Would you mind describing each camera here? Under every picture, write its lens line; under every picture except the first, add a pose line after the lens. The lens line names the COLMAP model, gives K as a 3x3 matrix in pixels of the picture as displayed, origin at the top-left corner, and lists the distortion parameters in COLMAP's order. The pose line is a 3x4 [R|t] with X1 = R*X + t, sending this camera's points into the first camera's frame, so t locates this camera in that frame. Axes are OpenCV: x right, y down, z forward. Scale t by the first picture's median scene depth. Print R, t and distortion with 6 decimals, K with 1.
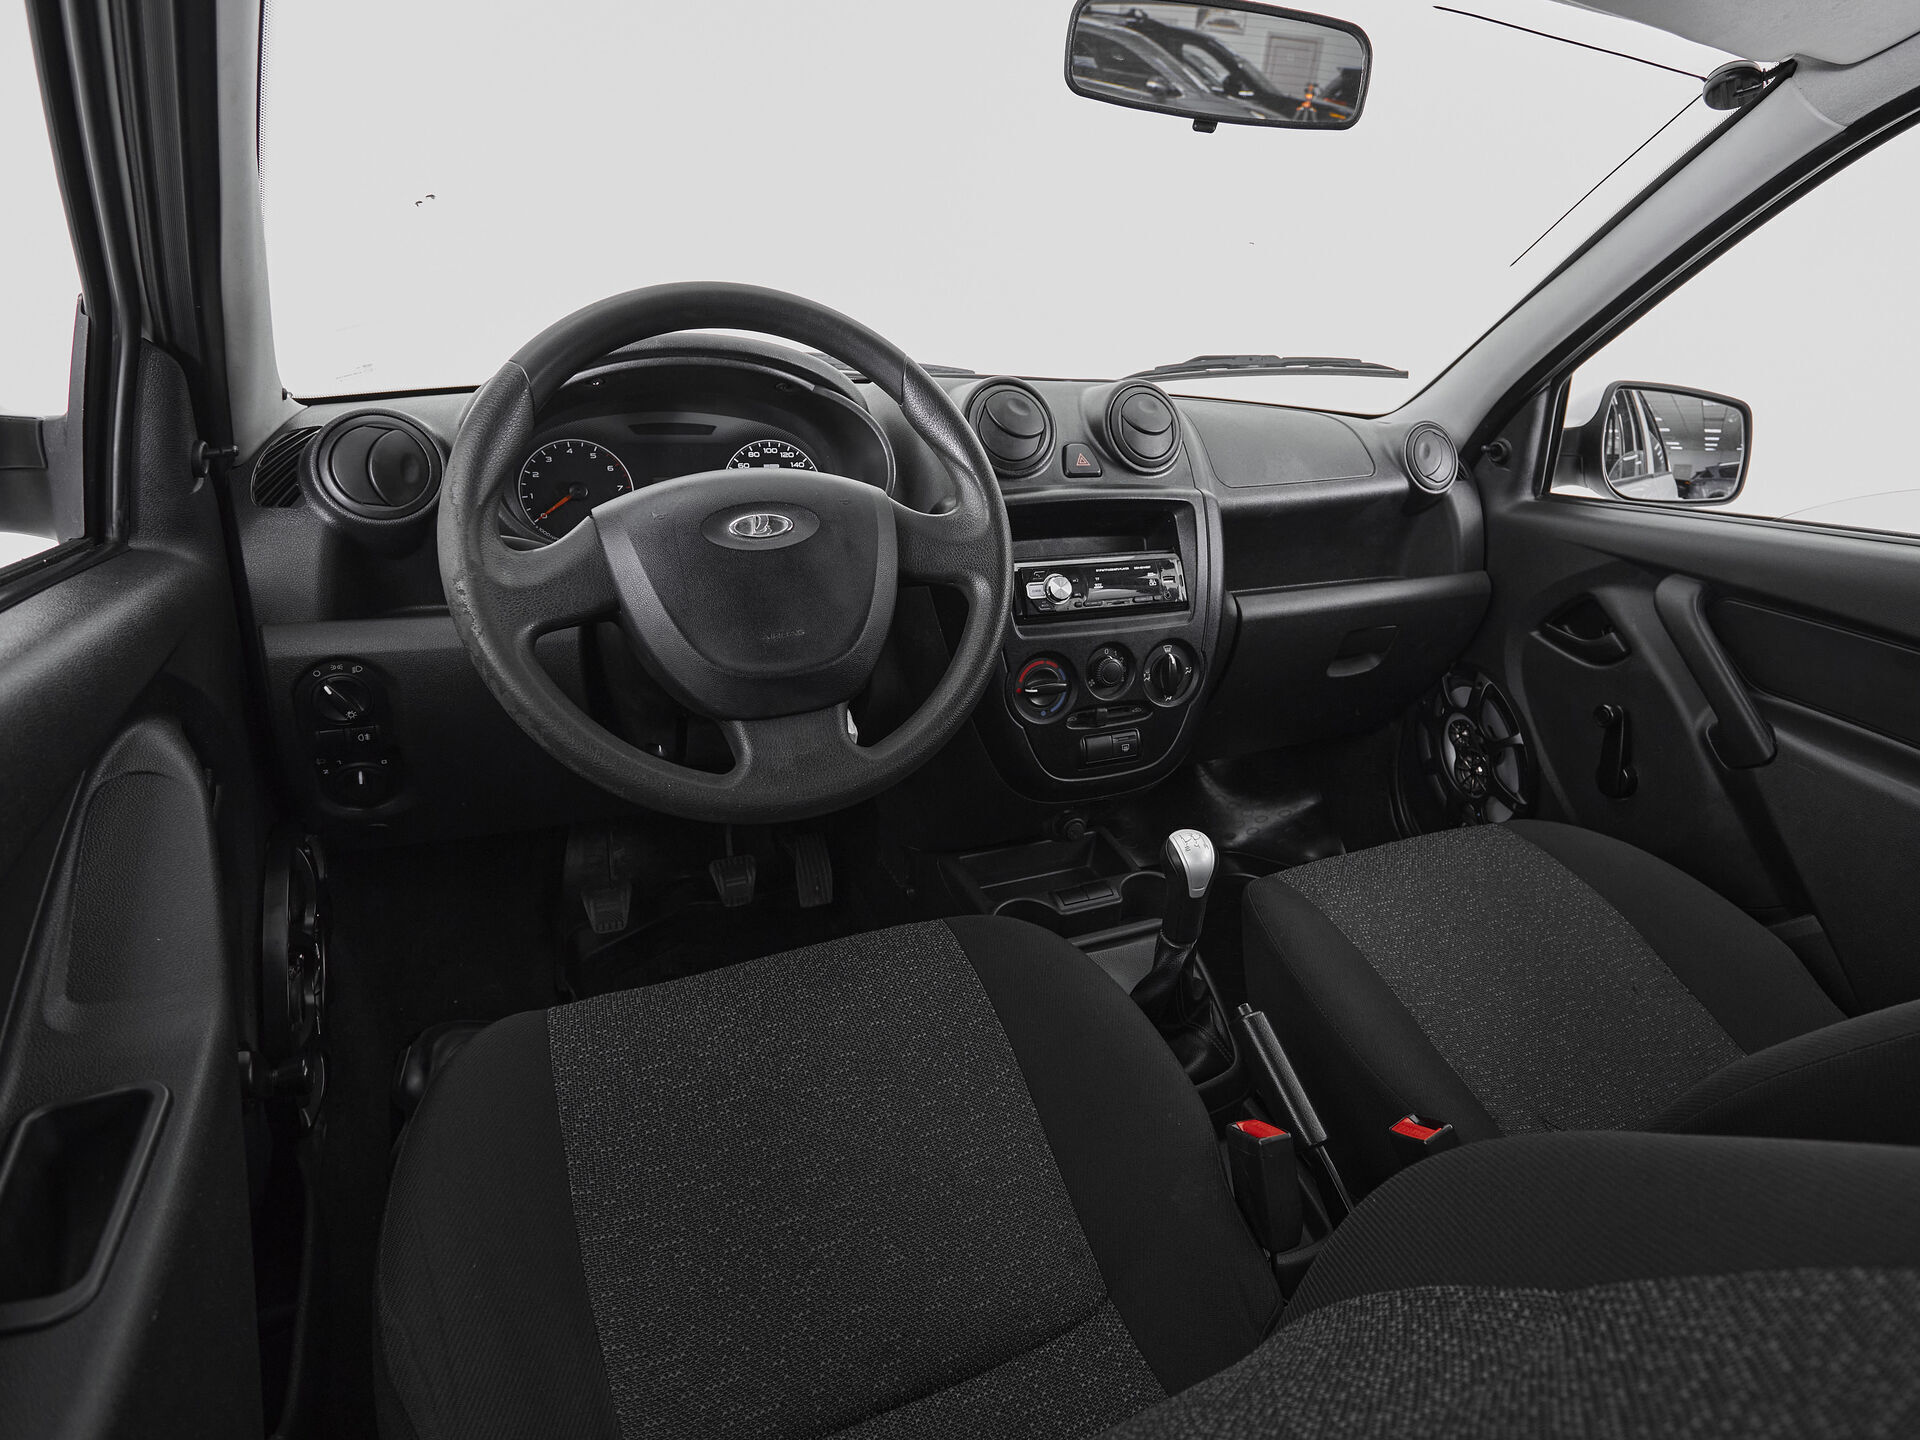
lens RADIAL K [[897.7, 0, 993.1], [0, 897.7, 741.6], [0, 0, 1]] dist [-0.000629, -0.000399]
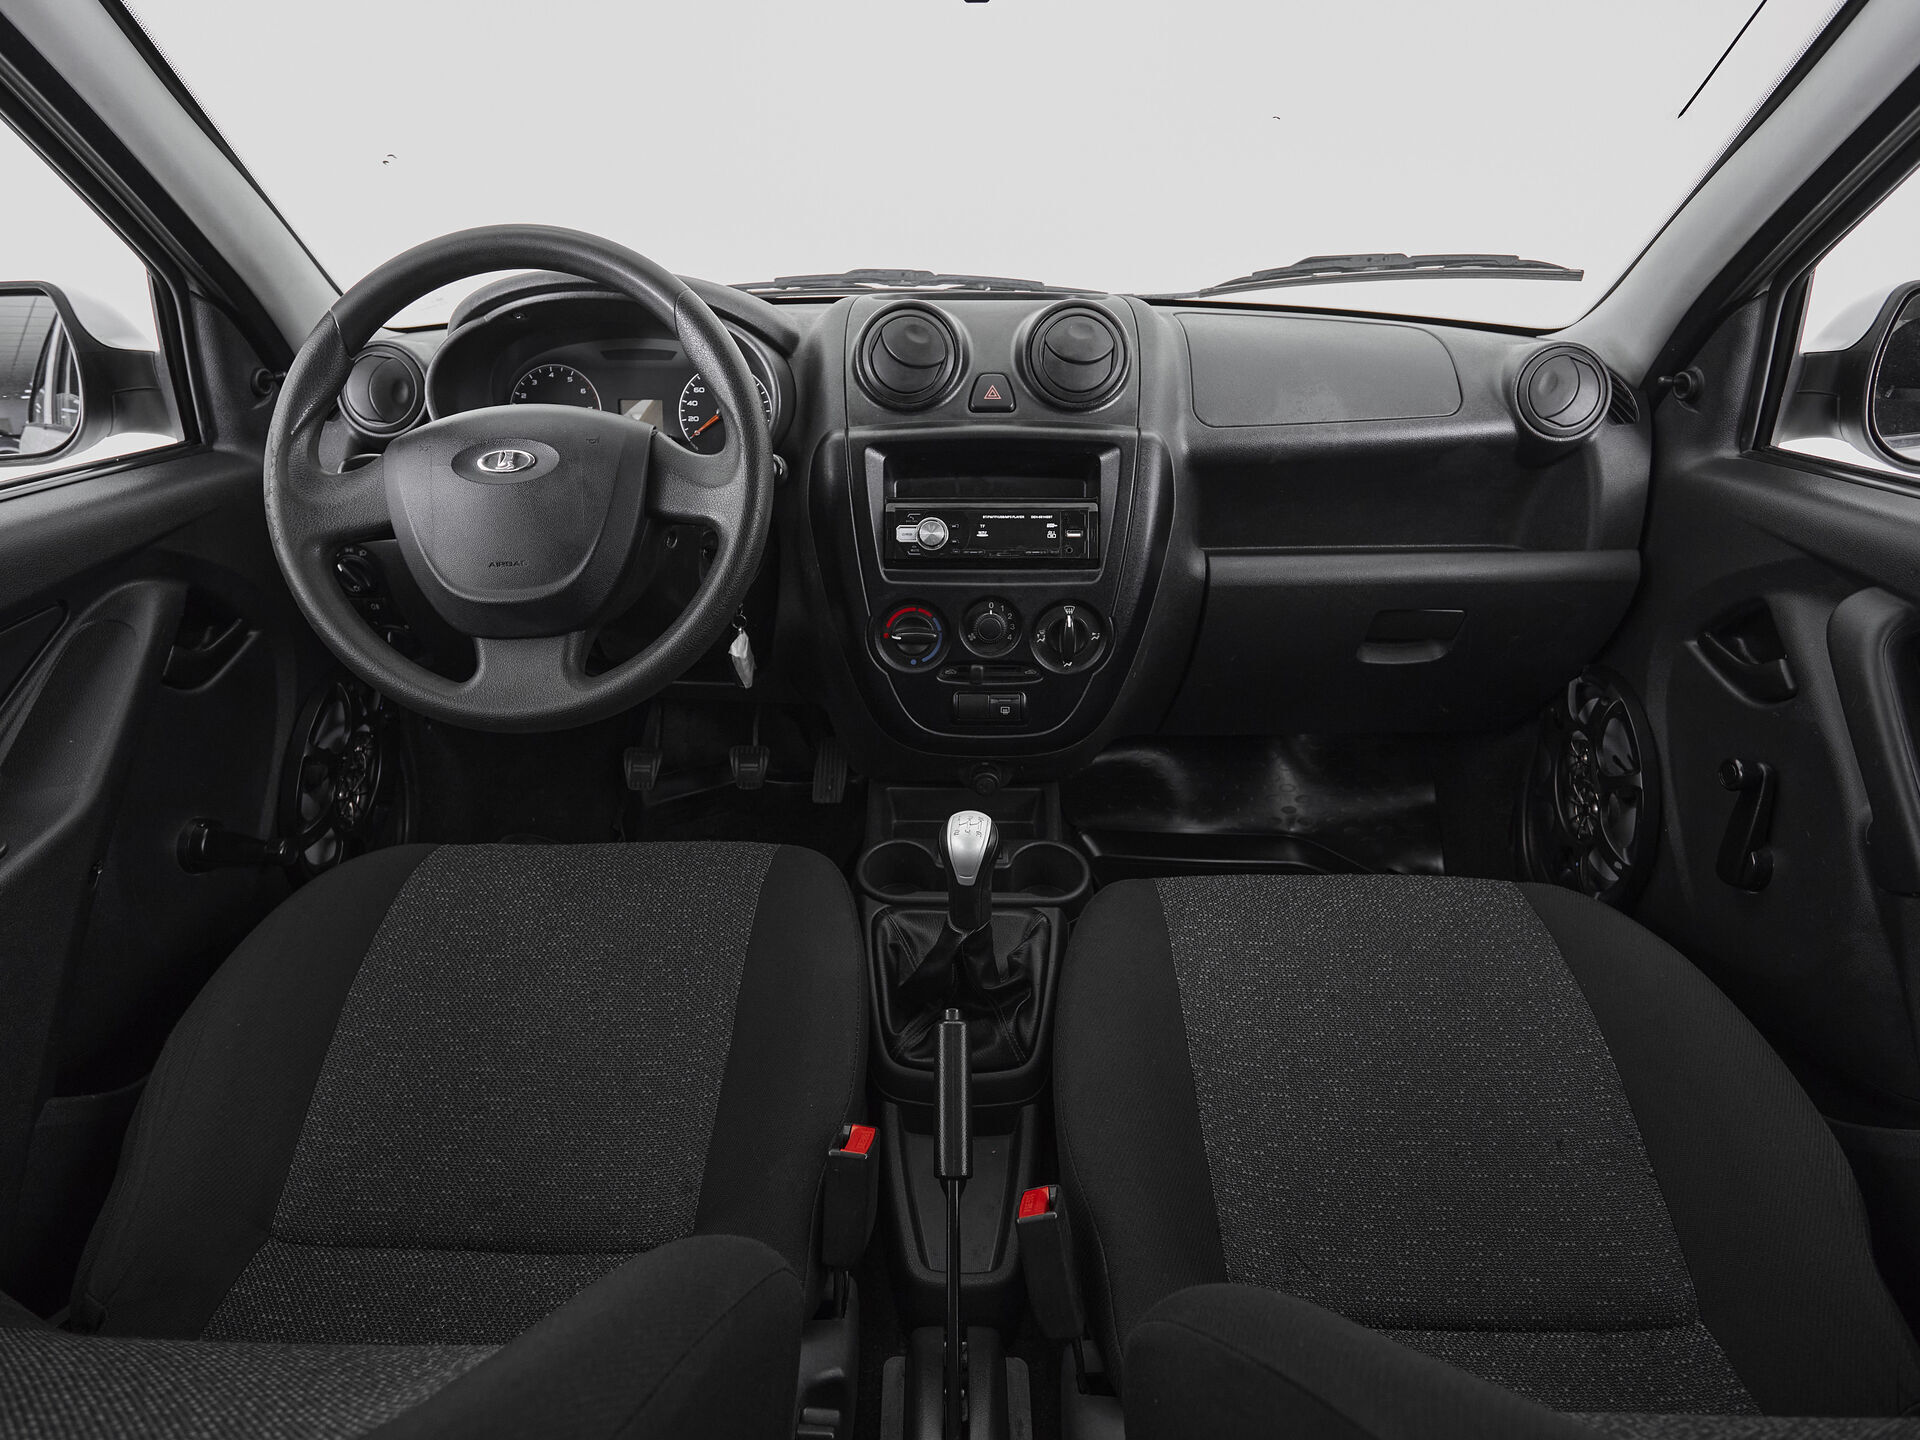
lens RADIAL K [[861.9, 0, 960.0], [0, 861.9, 720.0], [0, 0, 1]] dist [-0.002151, -0.000168]
pose [[0.908716, 0.170072, -0.381196, 0.437208], [-0.133257, 0.983644, 0.121191, -0.083675], [0.395573, -0.059331, 0.916516, 0.156048]]
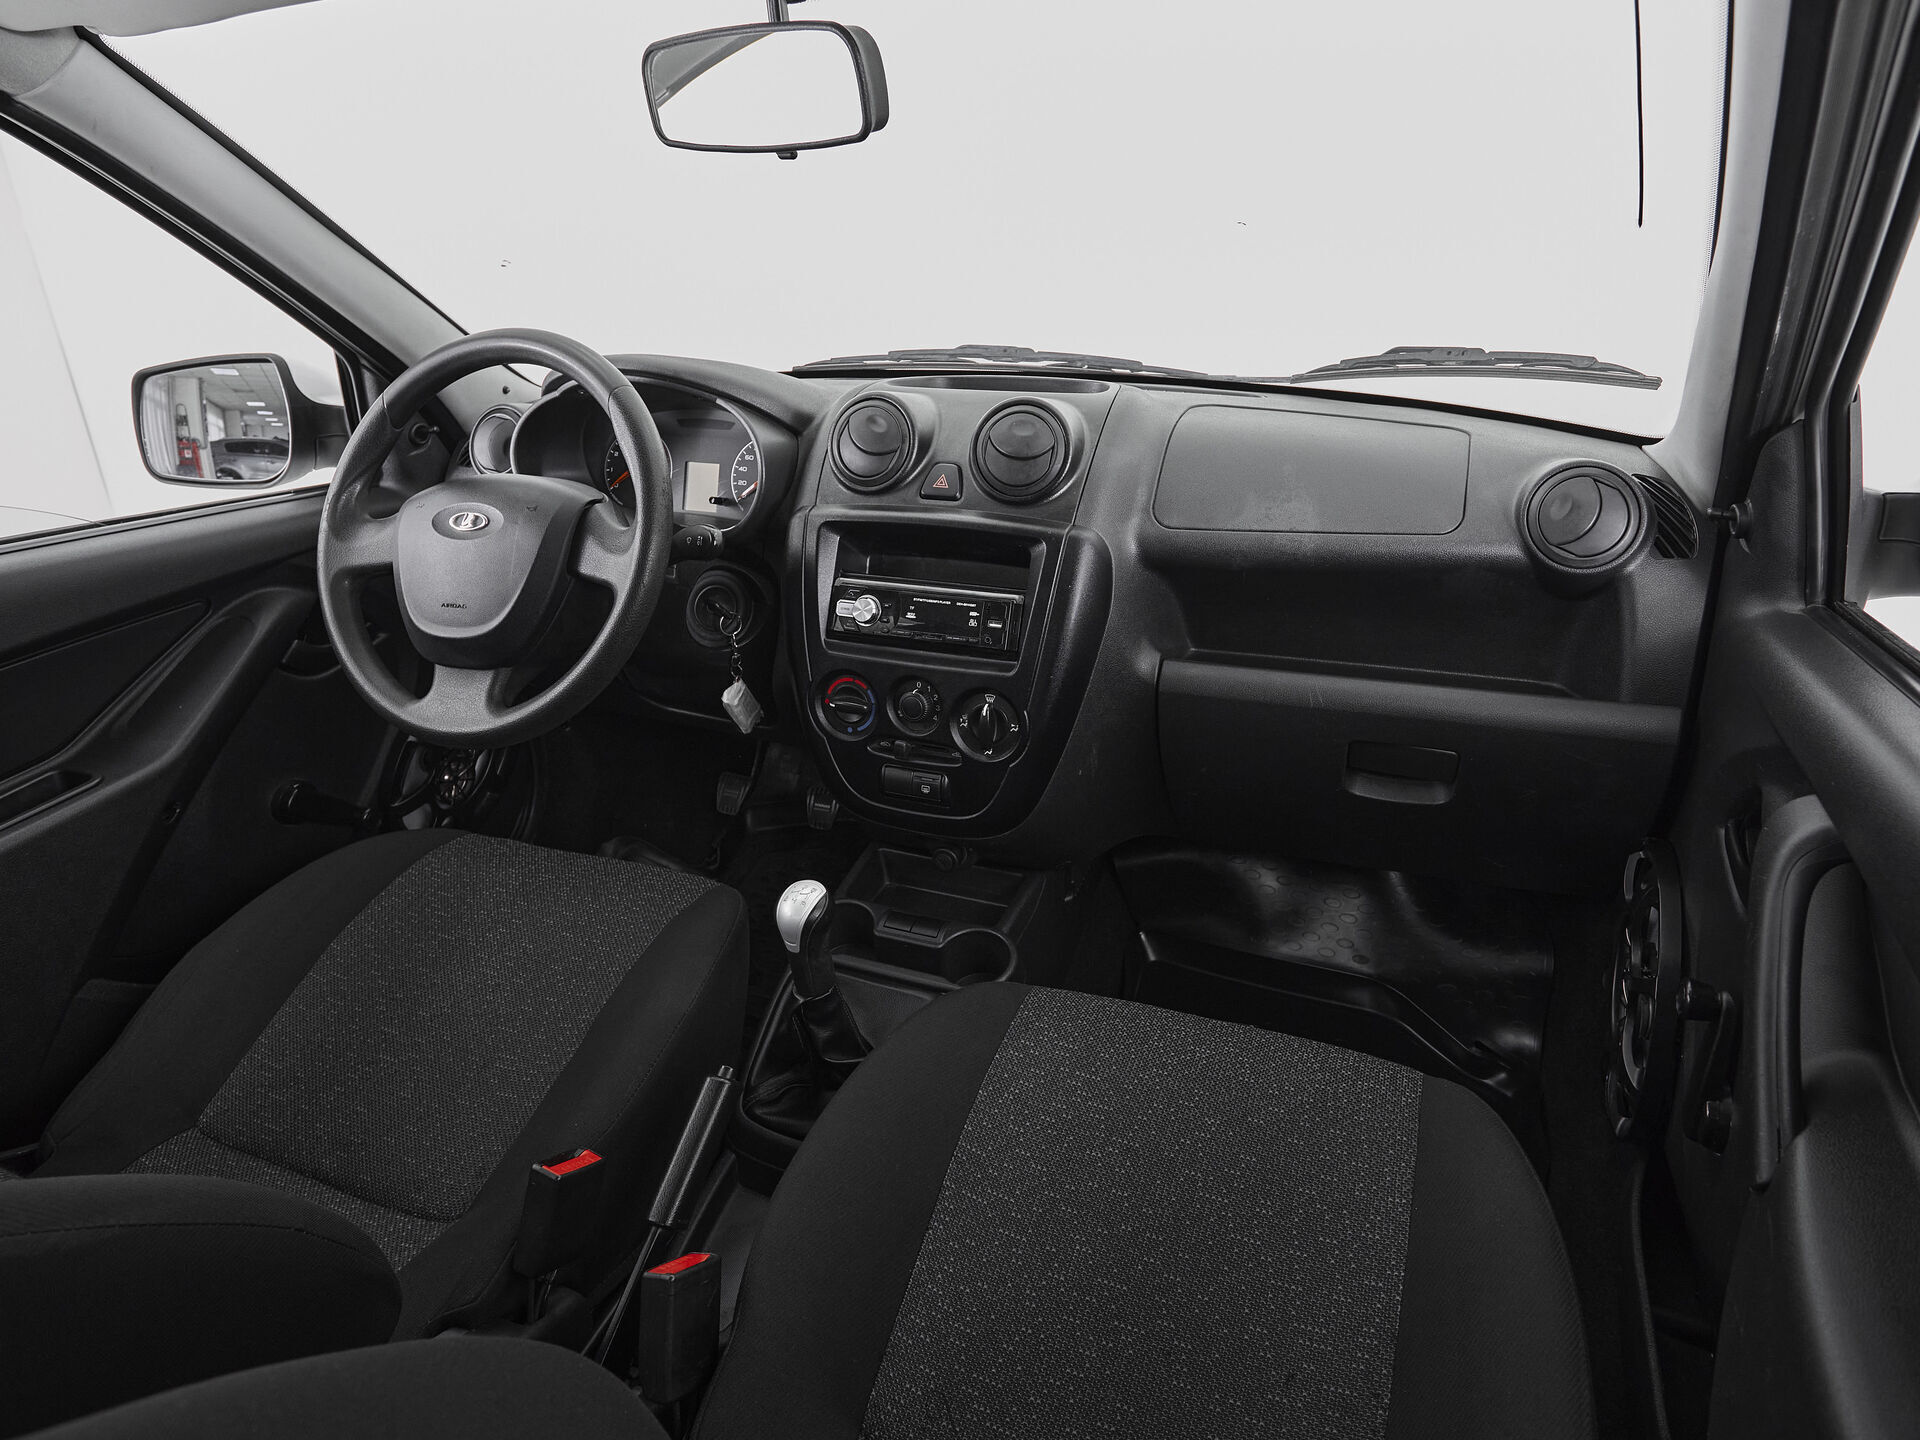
lens RADIAL K [[930.5, 0, 1071.2], [0, 930.5, 712.9], [0, 0, 1]] dist [-0.002179, 0.000242]
pose [[0.750895, 0.250373, -0.611122, 0.815347], [-0.237464, 0.965822, 0.103915, -0.202343], [0.616252, 0.067090, 0.784686, 0.318125]]
